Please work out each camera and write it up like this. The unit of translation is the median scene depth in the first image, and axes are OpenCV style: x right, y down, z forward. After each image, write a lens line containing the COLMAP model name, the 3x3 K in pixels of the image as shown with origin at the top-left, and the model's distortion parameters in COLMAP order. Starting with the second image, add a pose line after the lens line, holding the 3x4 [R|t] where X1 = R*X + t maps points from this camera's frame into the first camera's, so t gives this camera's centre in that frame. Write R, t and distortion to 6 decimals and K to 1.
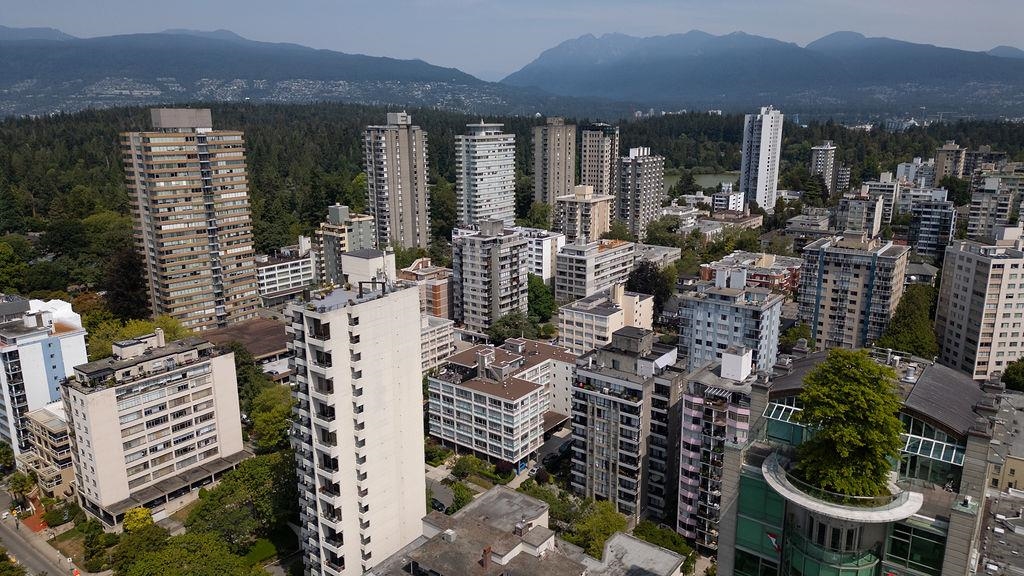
lens RADIAL K [[709.5, 0, 512.0], [0, 709.5, 288.0], [0, 0, 1]] dist [0.088266, -0.083760]
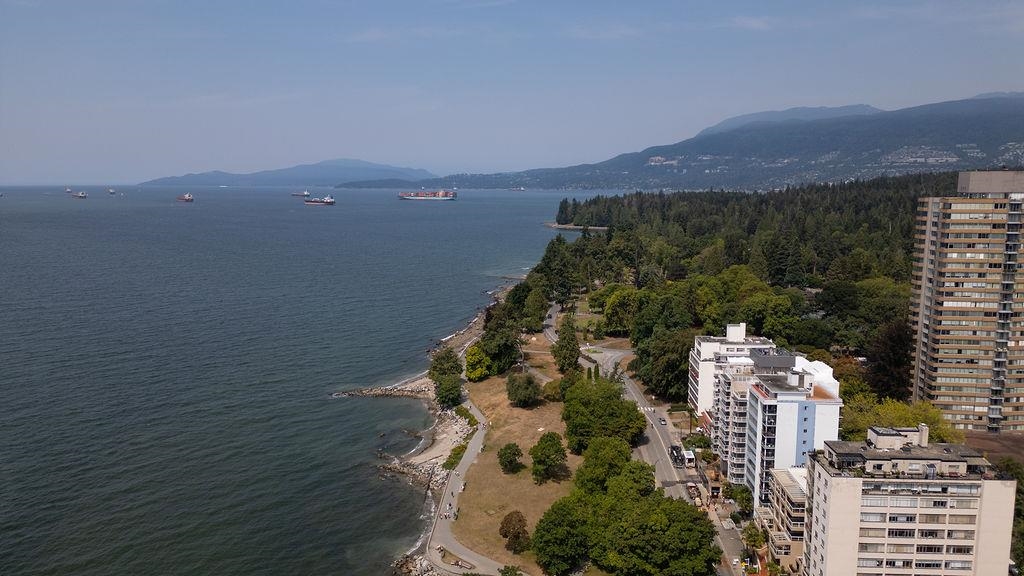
lens RADIAL K [[709.5, 0, 512.0], [0, 709.5, 288.0], [0, 0, 1]] dist [0.088266, -0.083760]
pose [[0.554310, 0.125163, -0.822845, -0.067391], [-0.197933, 0.980089, 0.015743, -0.015695], [0.808432, 0.154142, 0.568047, 0.087429]]
